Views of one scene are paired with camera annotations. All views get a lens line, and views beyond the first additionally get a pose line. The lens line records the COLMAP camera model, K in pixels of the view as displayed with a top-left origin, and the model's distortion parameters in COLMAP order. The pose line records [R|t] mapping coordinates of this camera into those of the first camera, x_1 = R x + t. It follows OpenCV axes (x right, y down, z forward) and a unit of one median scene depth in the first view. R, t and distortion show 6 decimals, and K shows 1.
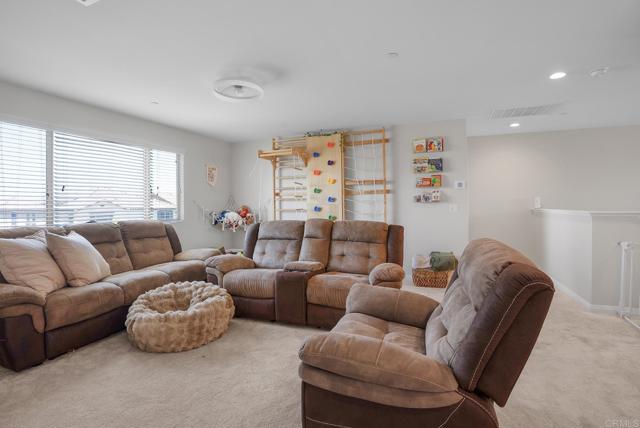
lens RADIAL K [[307.8, 0, 317.6], [0, 307.8, 210.2], [0, 0, 1]] dist [-0.018734, 0.008147]
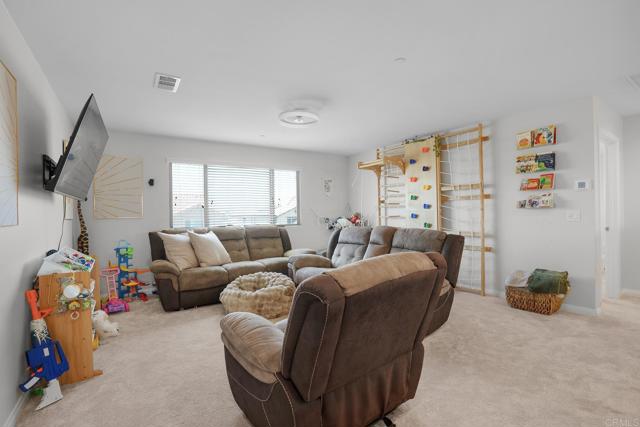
lens RADIAL K [[307.8, 0, 324.2], [0, 307.8, 217.1], [0, 0, 1]] dist [-0.018734, 0.008147]
pose [[0.844389, 0.003601, -0.535718, 0.337515], [-0.000437, 0.999982, 0.006033, -0.007110], [0.535730, -0.004861, 0.844375, 0.011810]]
